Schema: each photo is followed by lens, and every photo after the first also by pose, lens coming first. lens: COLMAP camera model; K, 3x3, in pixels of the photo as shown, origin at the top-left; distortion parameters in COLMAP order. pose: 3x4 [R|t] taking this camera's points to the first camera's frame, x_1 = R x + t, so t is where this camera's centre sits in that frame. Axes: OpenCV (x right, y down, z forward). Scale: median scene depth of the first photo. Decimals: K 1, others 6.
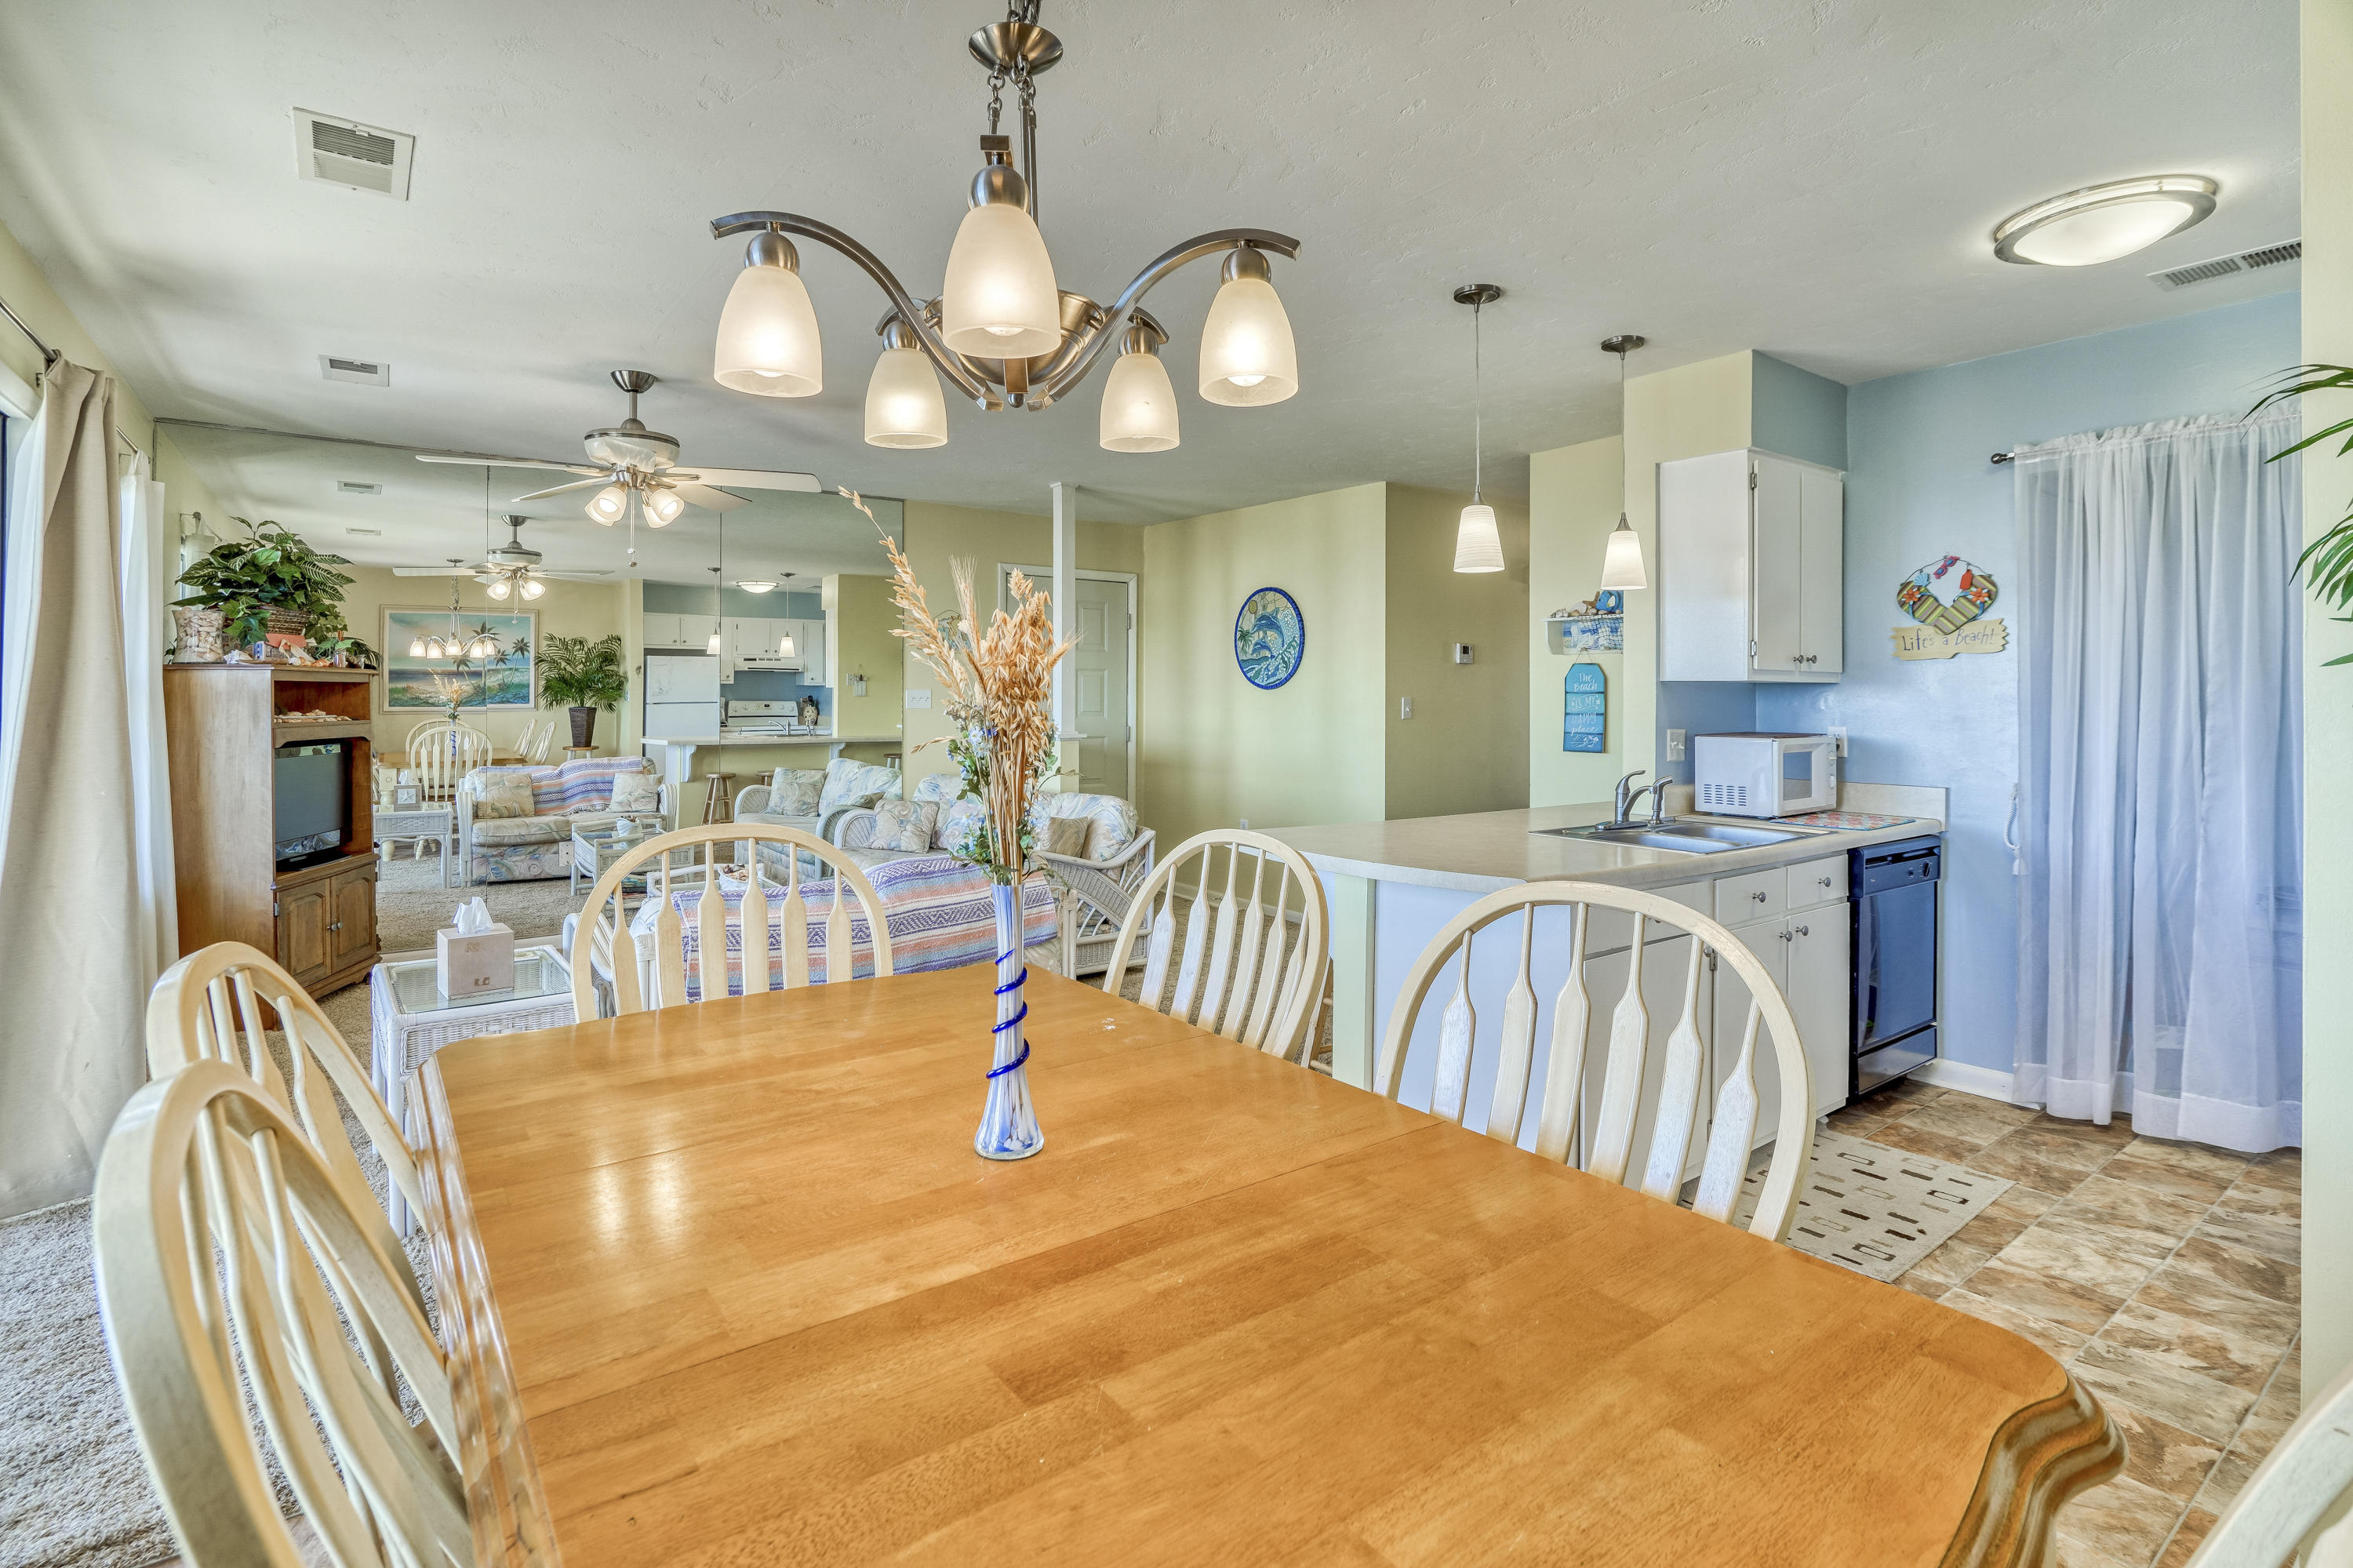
lens RADIAL K [[1116.9, 0, 1180.6], [0, 1116.9, 681.2], [0, 0, 1]] dist [-0.001623, 0.000564]
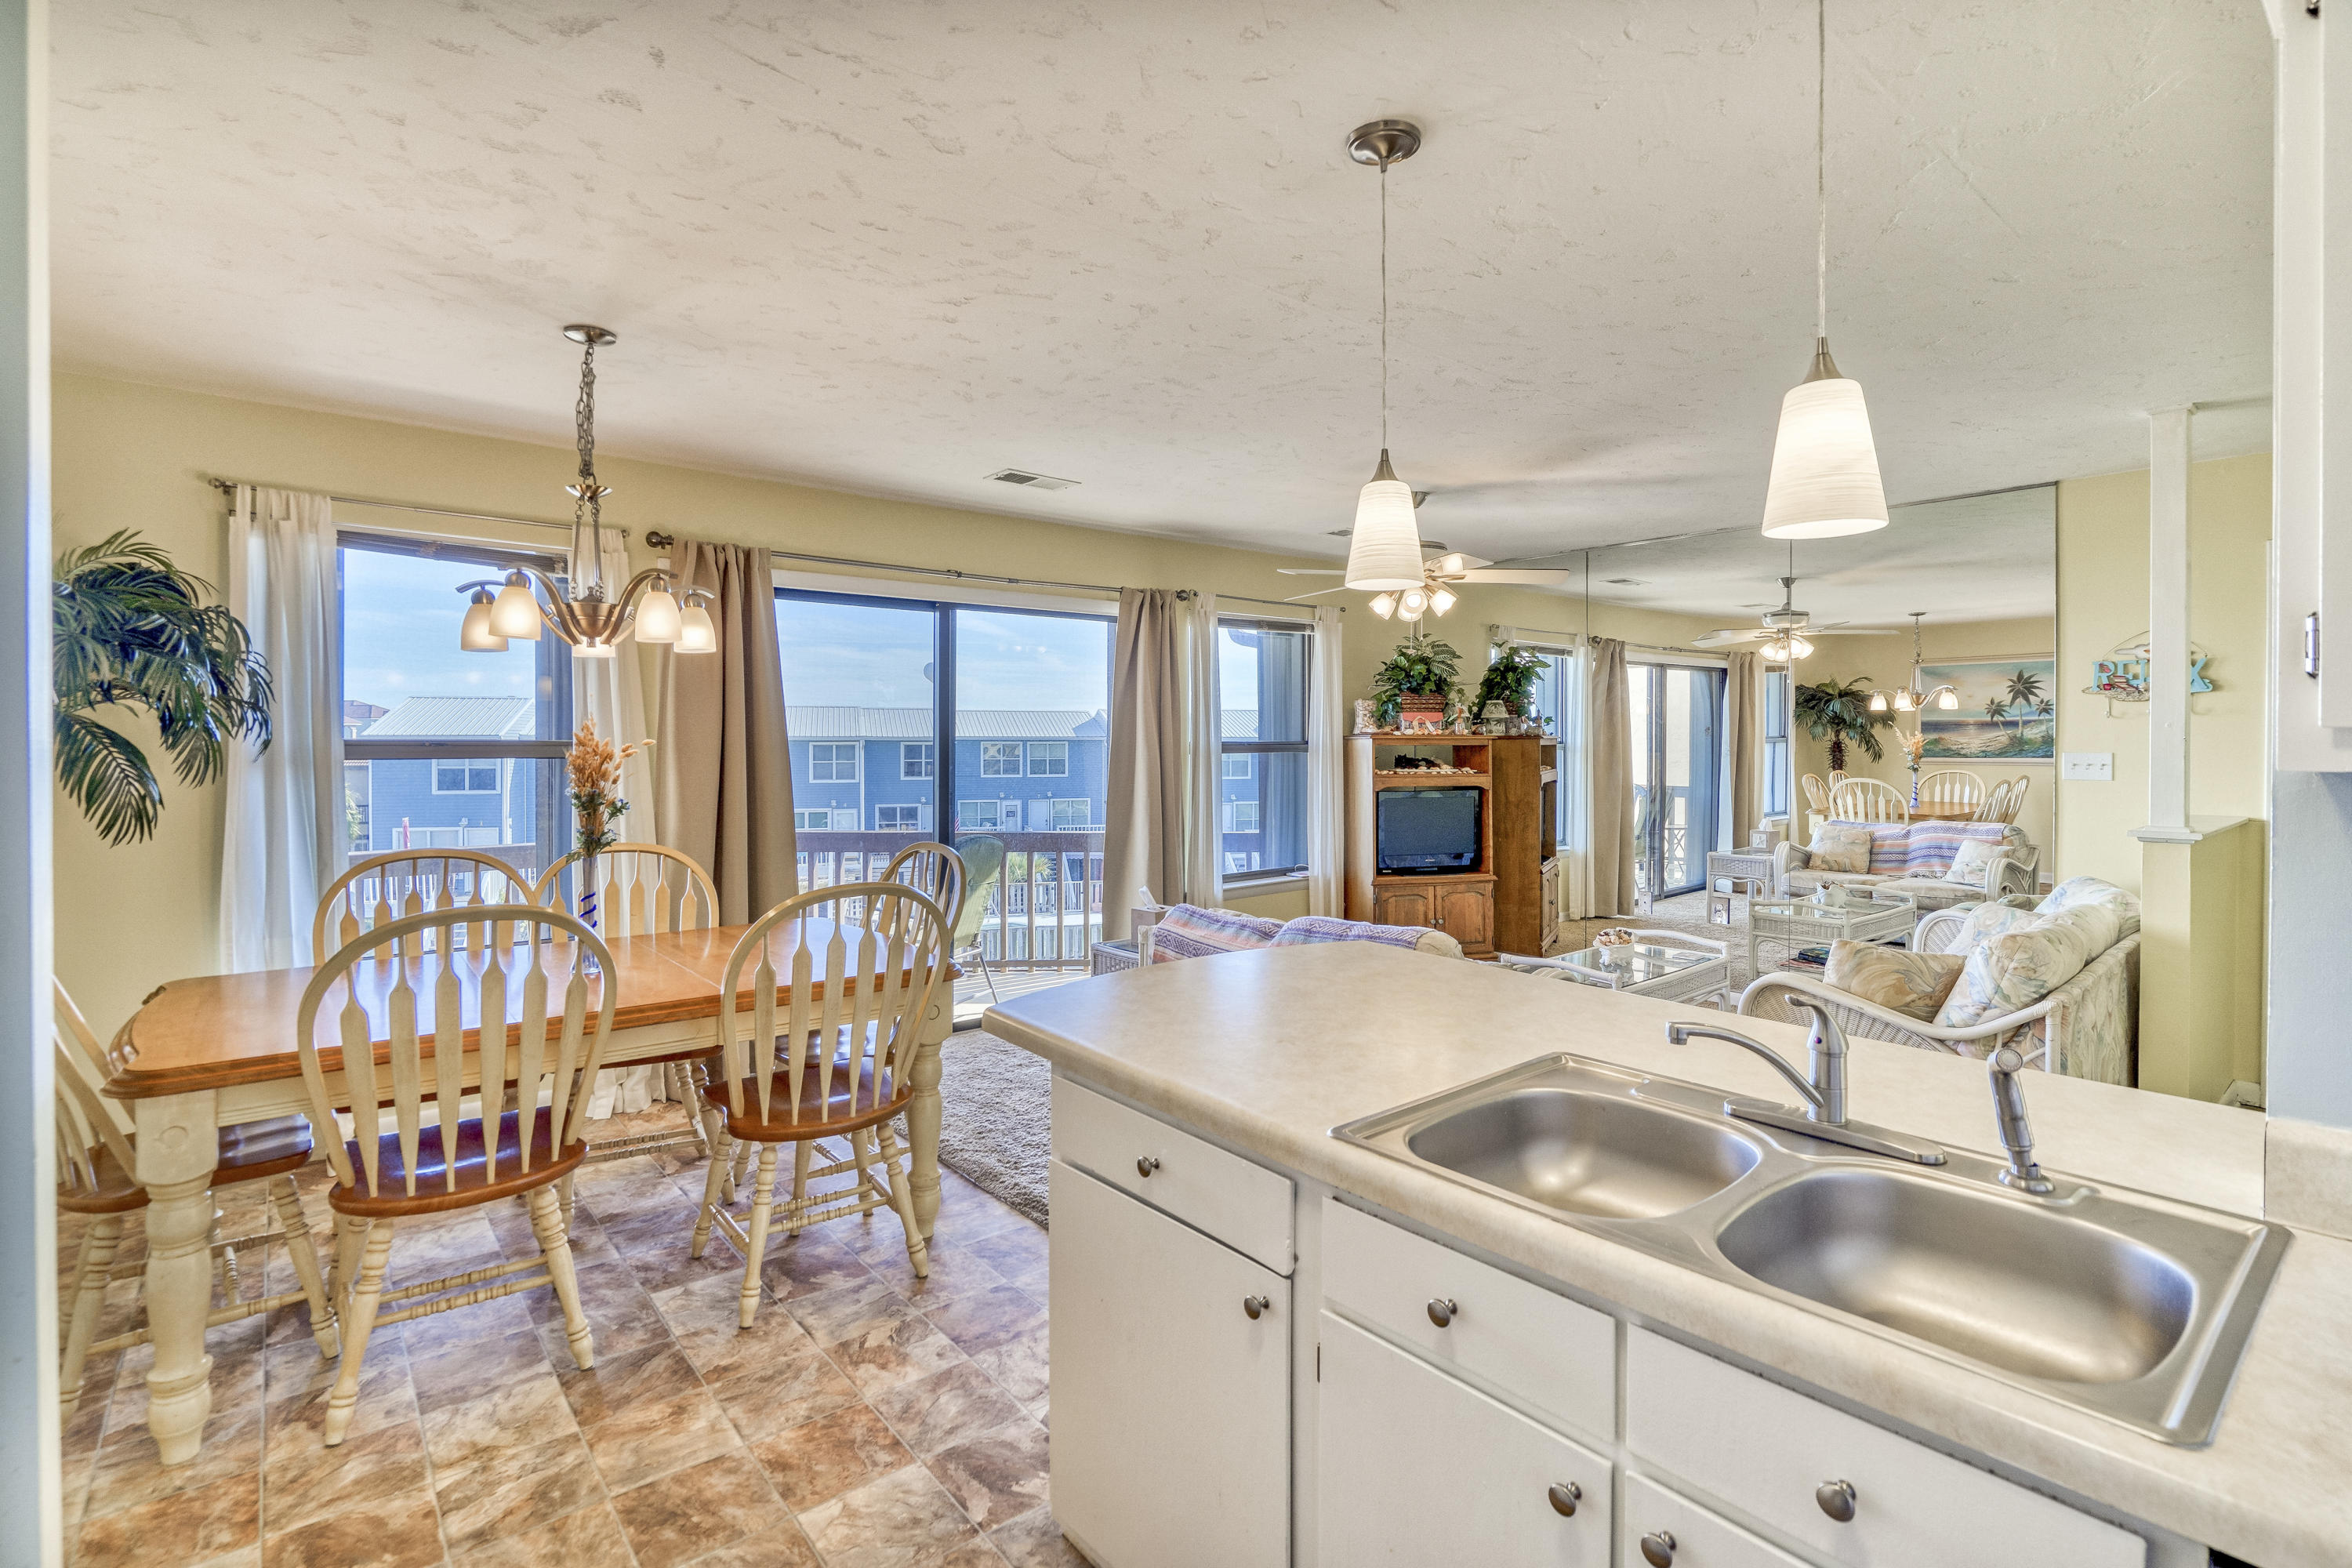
lens RADIAL K [[1112.1, 0, 1173.3], [0, 1112.1, 746.7], [0, 0, 1]] dist [0.001648, 0.000876]
pose [[0.059965, 0.007329, -0.998174, 0.622681], [0.015677, 0.999843, 0.008283, -0.015622], [0.998077, -0.016145, 0.059841, 0.597055]]
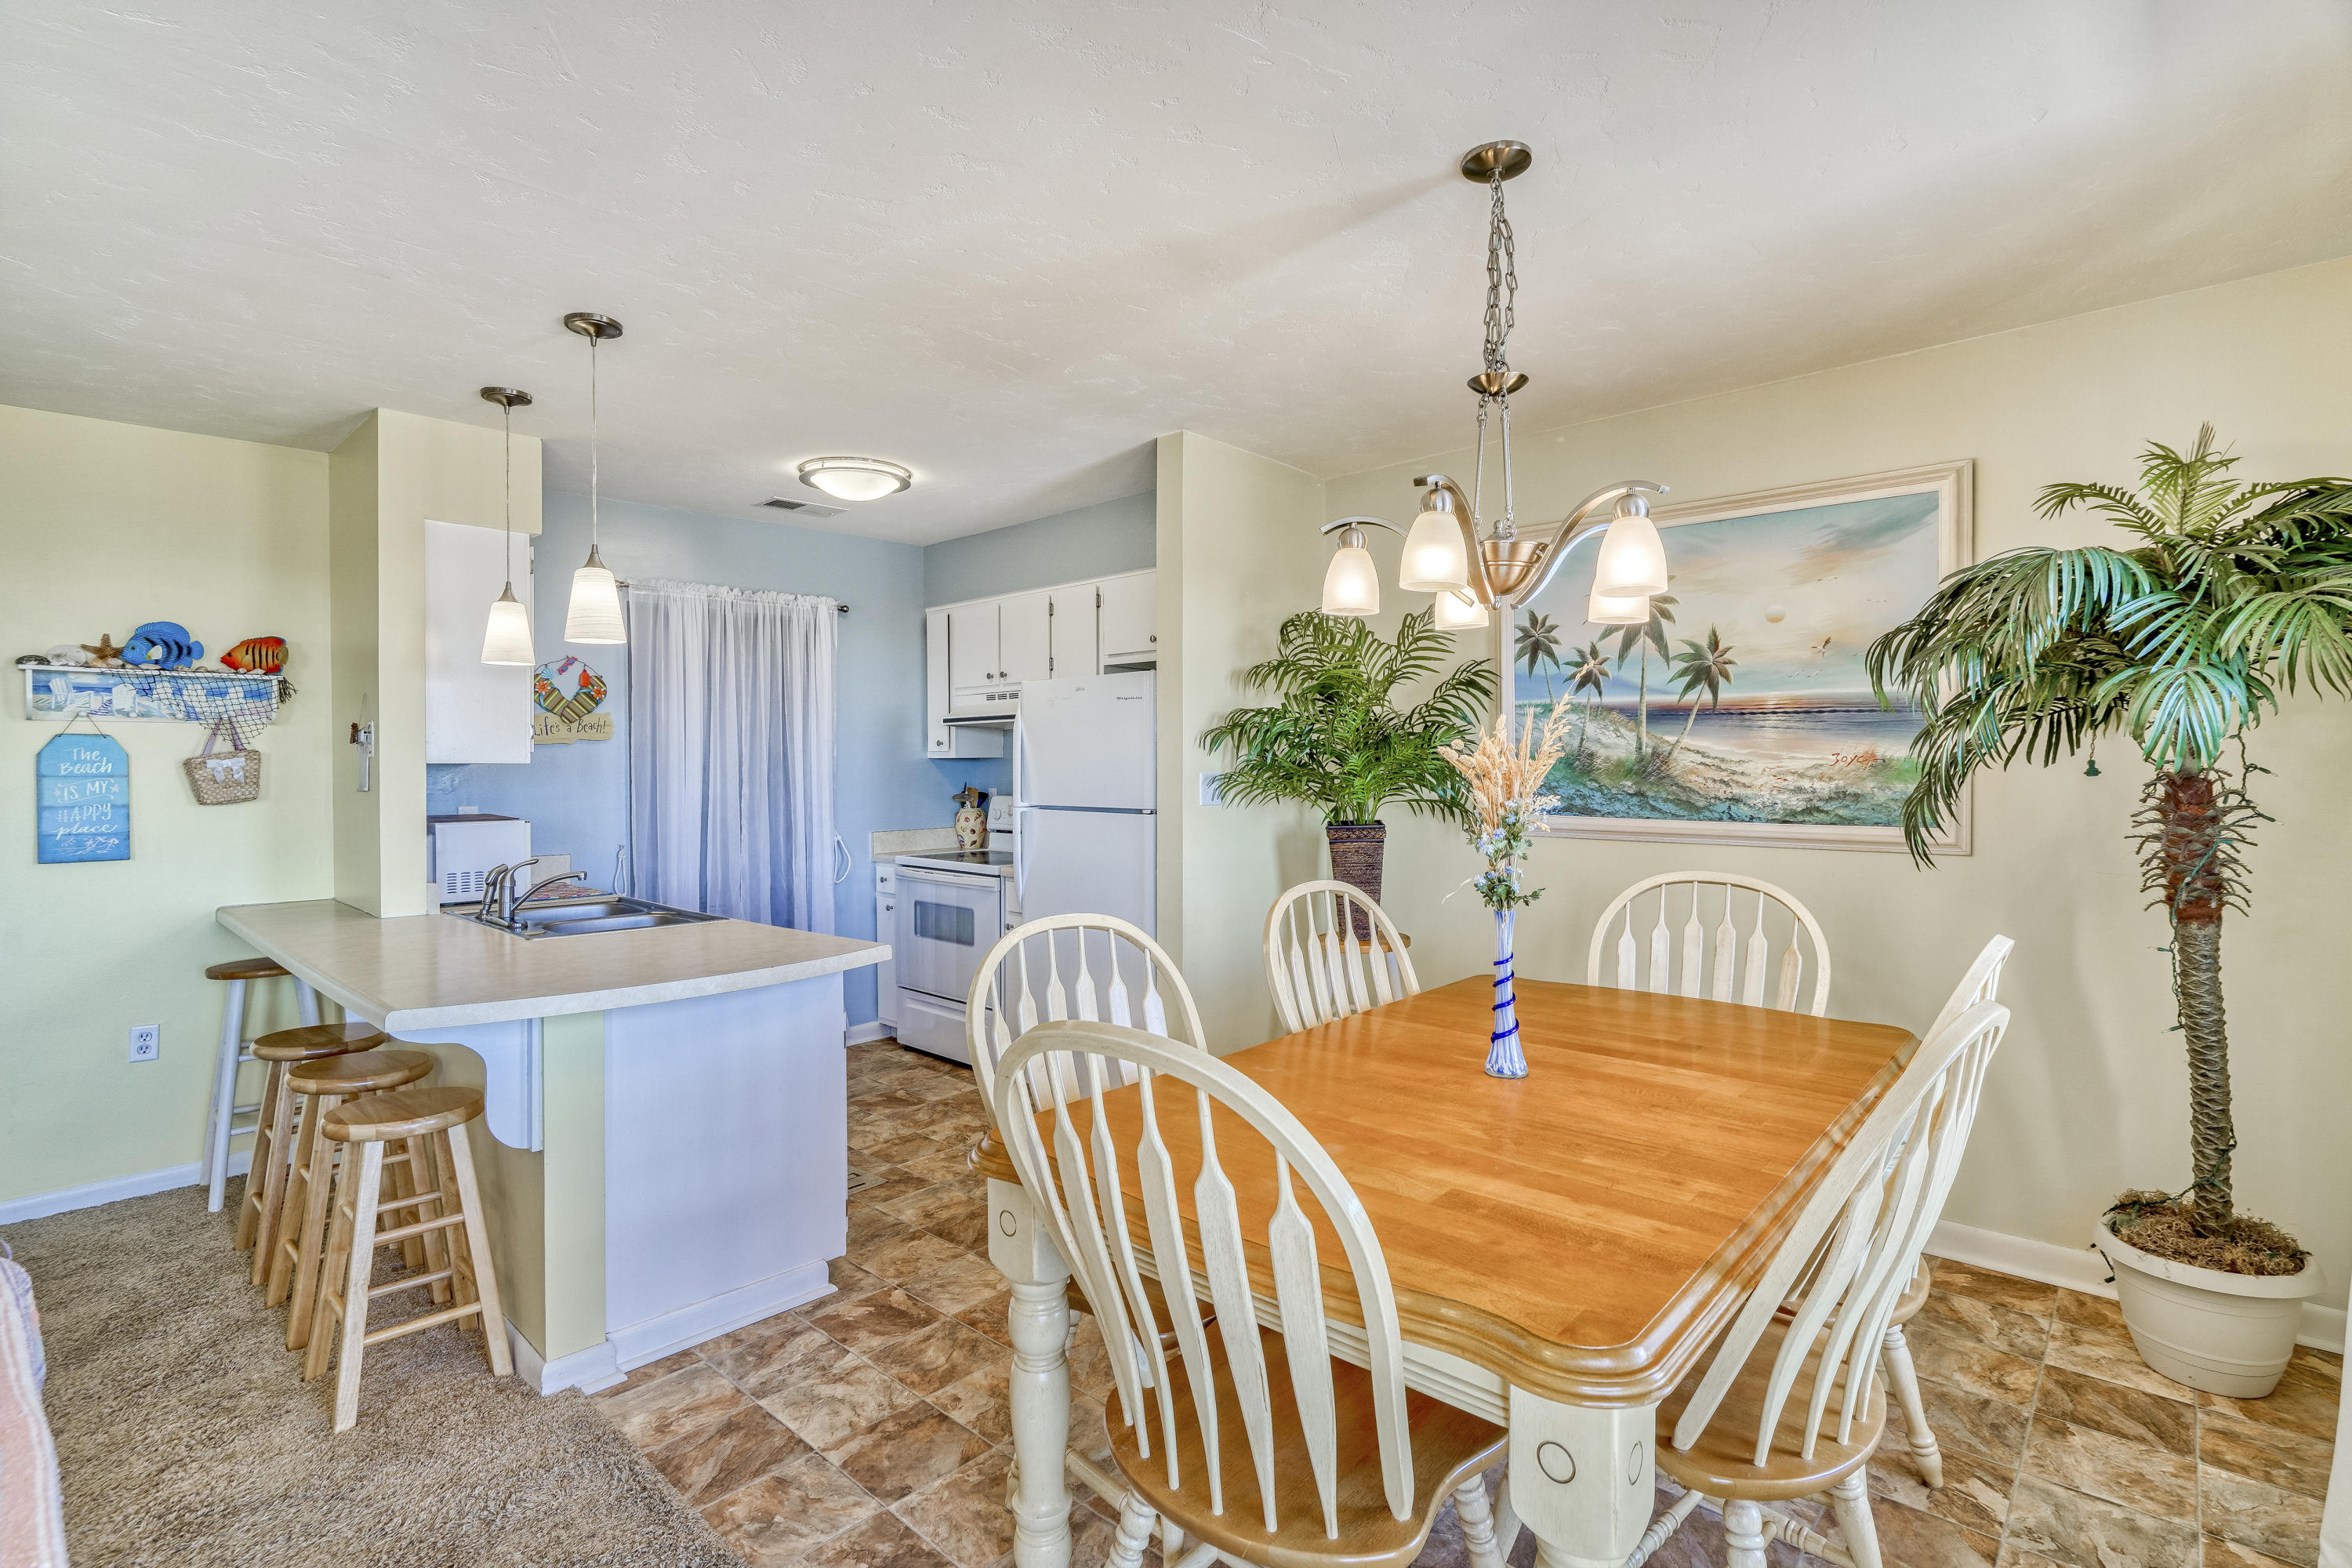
lens RADIAL K [[1116.9, 0, 1161.2], [0, 1116.9, 779.0], [0, 0, 1]] dist [-0.011541, 0.005216]
pose [[-0.173686, -0.015115, 0.984685, -0.503951], [-0.008412, 0.999868, 0.013865, -0.003895], [-0.984765, -0.005875, -0.173791, 0.510811]]
